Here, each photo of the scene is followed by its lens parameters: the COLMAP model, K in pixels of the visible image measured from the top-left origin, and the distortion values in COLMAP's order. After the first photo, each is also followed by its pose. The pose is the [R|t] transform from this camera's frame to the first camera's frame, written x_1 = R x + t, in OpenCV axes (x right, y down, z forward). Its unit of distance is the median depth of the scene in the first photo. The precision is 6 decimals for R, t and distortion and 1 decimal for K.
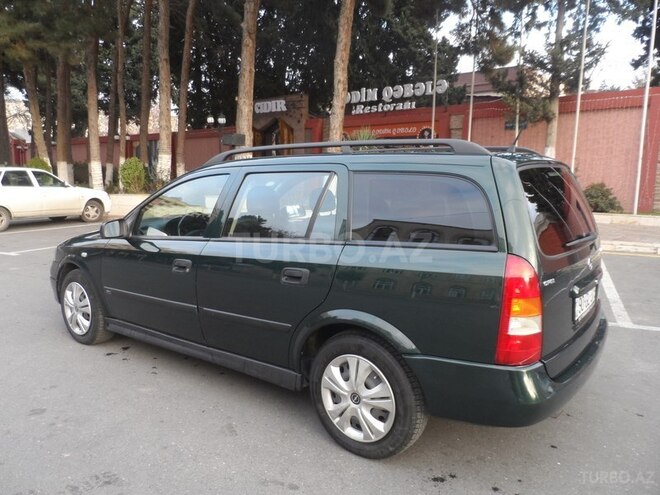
lens RADIAL K [[496.7, 0, 330.0], [0, 496.7, 247.5], [0, 0, 1]] dist [-0.003741, -0.003351]
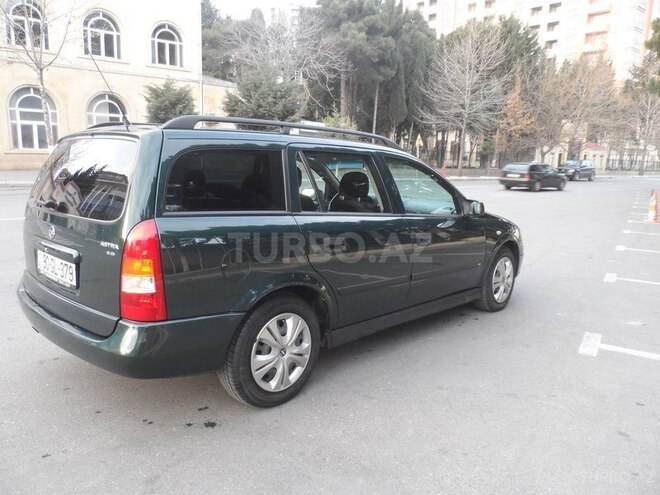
lens RADIAL K [[496.7, 0, 330.0], [0, 496.7, 247.5], [0, 0, 1]] dist [-0.003741, -0.003351]
pose [[-0.092243, 0.166761, -0.981673, 1.142430], [-0.180601, 0.966723, 0.181191, -0.174519], [0.979221, 0.194004, -0.059056, 1.253836]]
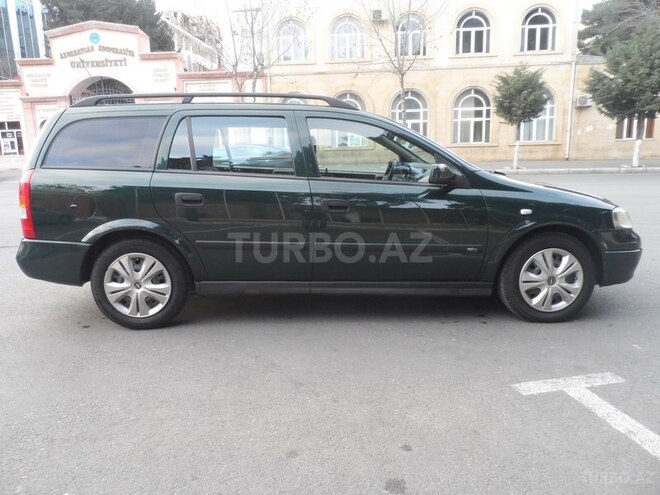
lens RADIAL K [[496.7, 0, 330.0], [0, 496.7, 247.5], [0, 0, 1]] dist [-0.003741, -0.003351]
pose [[-0.764544, 0.130498, -0.631224, 0.681359], [-0.087014, 0.949431, 0.301677, -0.249665], [0.638672, 0.285570, -0.714526, 2.114813]]
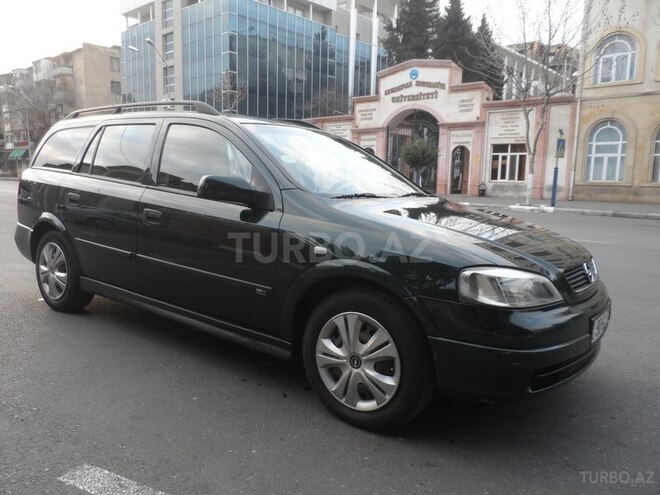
lens RADIAL K [[496.7, 0, 330.0], [0, 496.7, 247.5], [0, 0, 1]] dist [-0.003741, -0.003351]
pose [[-0.998475, -0.030269, -0.046178, -0.251716], [-0.042309, 0.956801, 0.287650, -0.252750], [0.035476, 0.289164, -0.956622, 2.289737]]
